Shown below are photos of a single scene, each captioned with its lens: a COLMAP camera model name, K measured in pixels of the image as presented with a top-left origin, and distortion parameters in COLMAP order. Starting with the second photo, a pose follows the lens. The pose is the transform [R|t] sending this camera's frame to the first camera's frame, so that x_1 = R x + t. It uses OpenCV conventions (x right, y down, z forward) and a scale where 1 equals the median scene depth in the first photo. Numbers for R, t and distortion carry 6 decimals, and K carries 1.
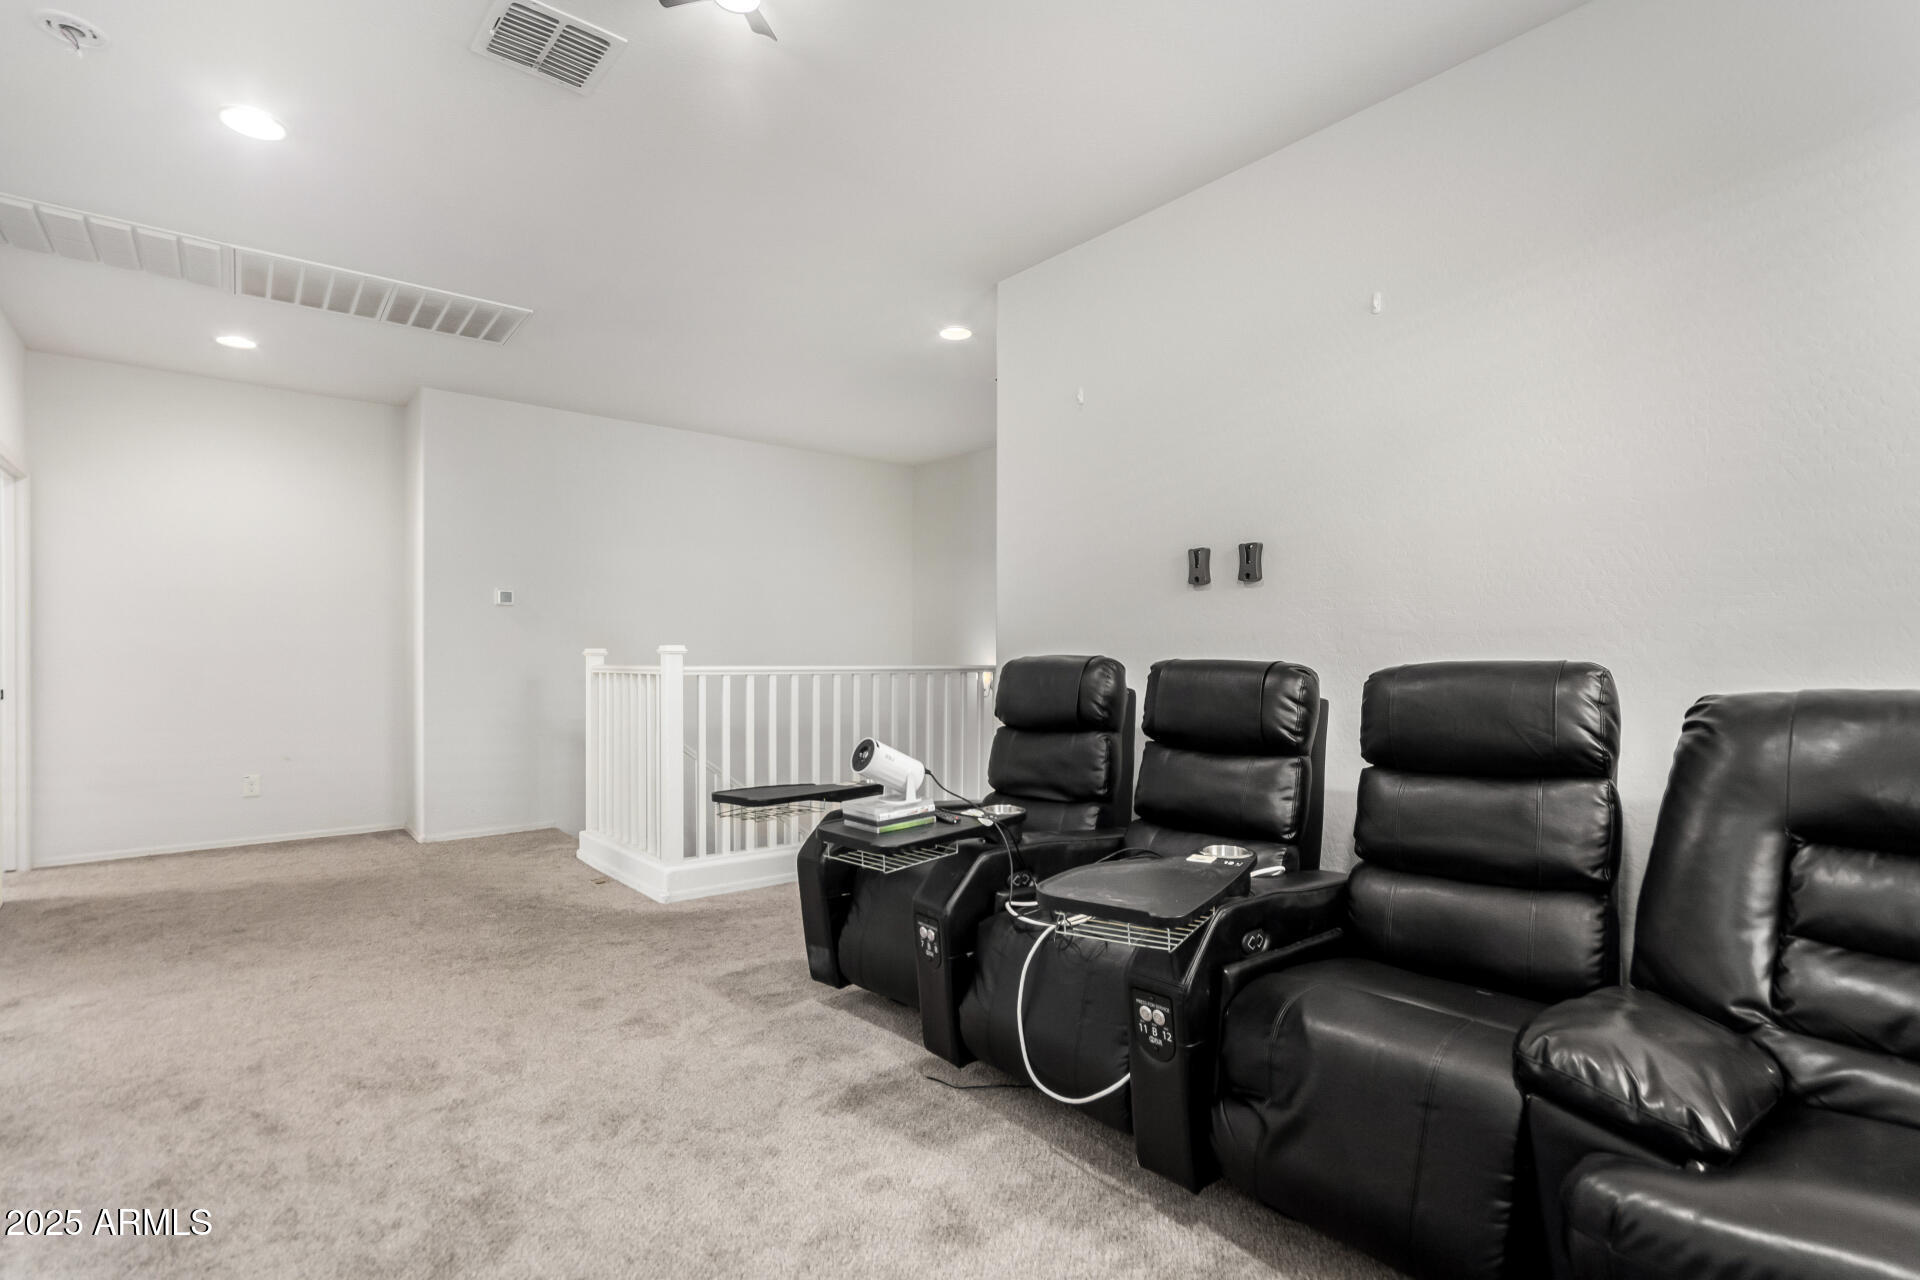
lens RADIAL K [[894.4, 0, 962.9], [0, 894.4, 667.4], [0, 0, 1]] dist [0.032788, -0.021393]
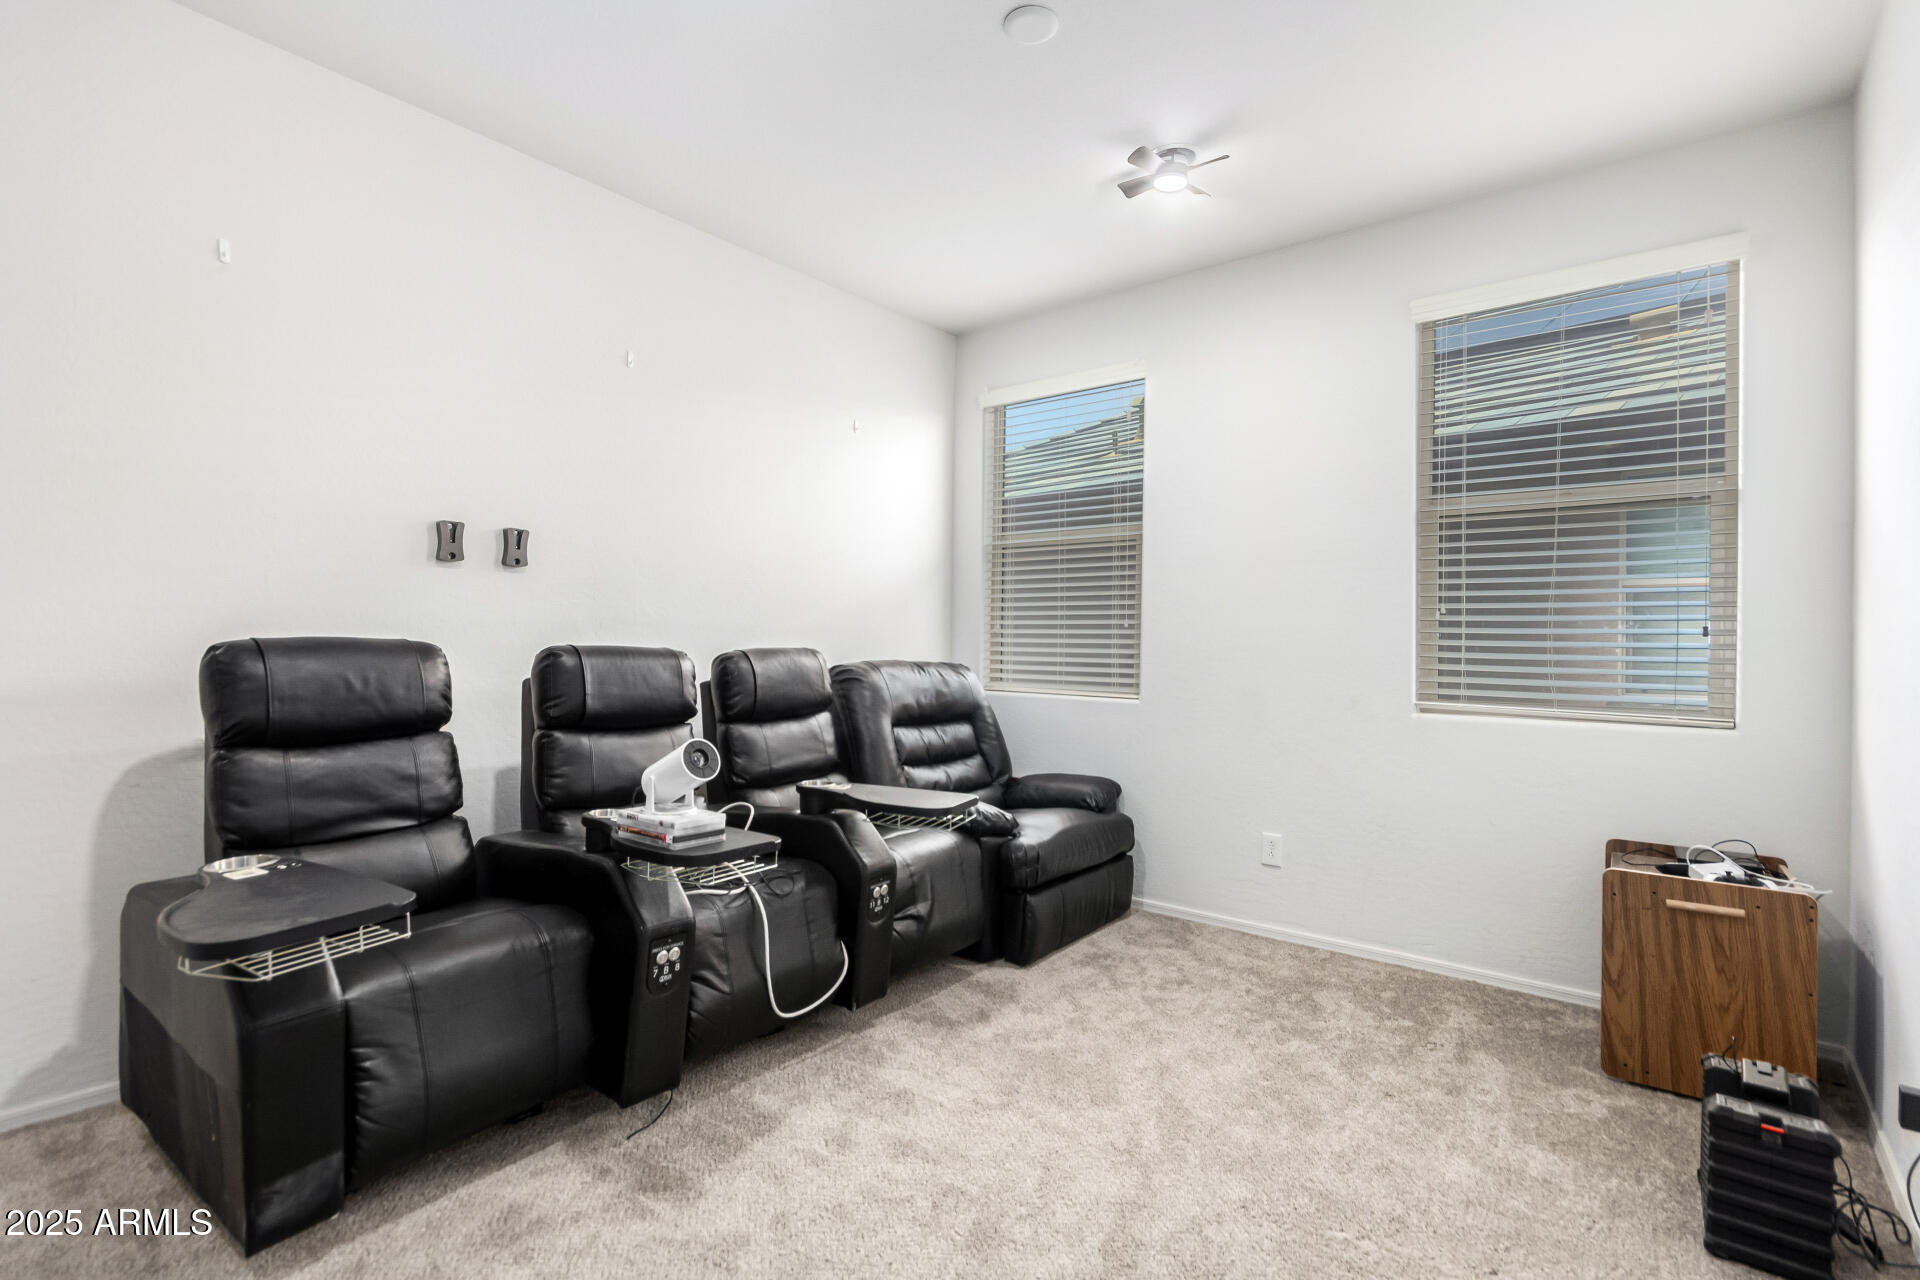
lens RADIAL K [[898.9, 0, 960.0], [0, 898.9, 640.0], [0, 0, 1]] dist [0.000184, -0.000596]
pose [[-0.184300, -0.000673, 0.982870, -1.040825], [-0.007279, 0.999973, -0.000680, -0.022386], [-0.982843, -0.007280, -0.184300, 0.944316]]
